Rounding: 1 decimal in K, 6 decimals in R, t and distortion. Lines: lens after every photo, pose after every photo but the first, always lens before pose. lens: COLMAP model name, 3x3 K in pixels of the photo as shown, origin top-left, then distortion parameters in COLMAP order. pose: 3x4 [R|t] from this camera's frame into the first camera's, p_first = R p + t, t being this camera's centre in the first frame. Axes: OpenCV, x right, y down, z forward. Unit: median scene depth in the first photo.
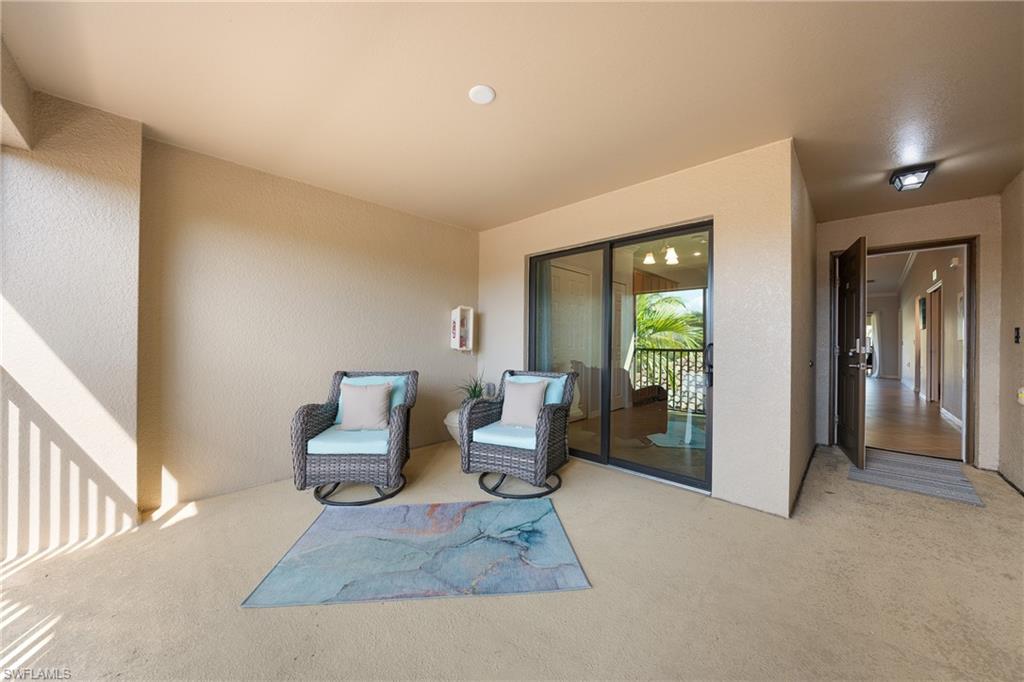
lens RADIAL K [[352.7, 0, 507.9], [0, 352.7, 345.5], [0, 0, 1]] dist [0.003976, -0.000100]
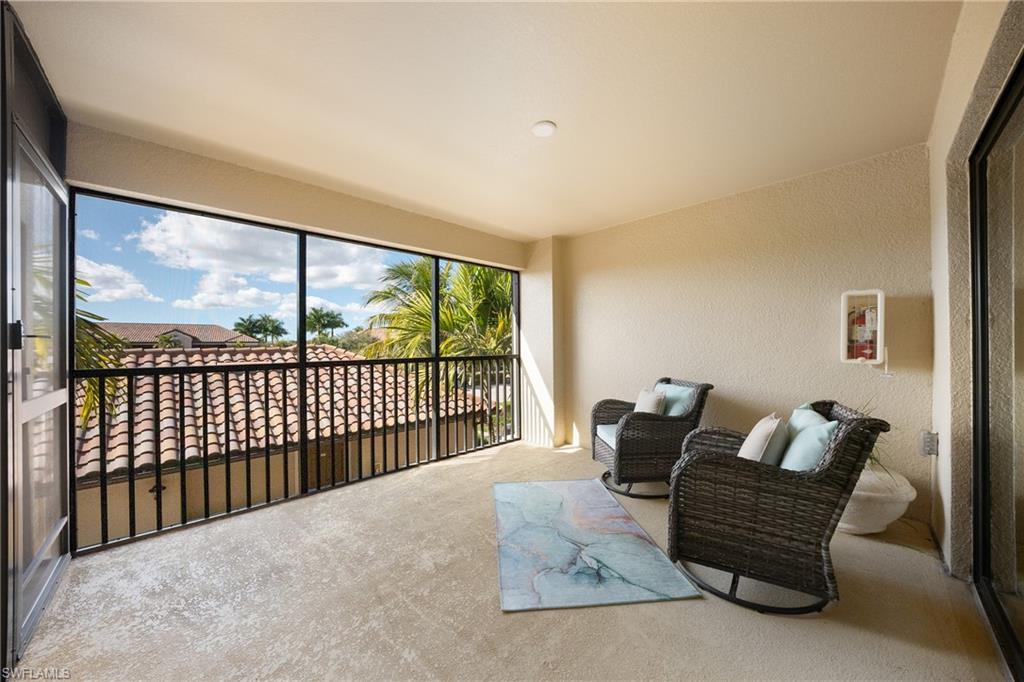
lens RADIAL K [[352.7, 0, 507.9], [0, 352.7, 345.5], [0, 0, 1]] dist [0.003976, -0.000100]
pose [[-0.001387, -0.020874, -0.999781, 0.897845], [-0.004012, 0.999774, -0.020868, -0.002803], [0.999991, 0.003982, -0.001470, 0.765009]]
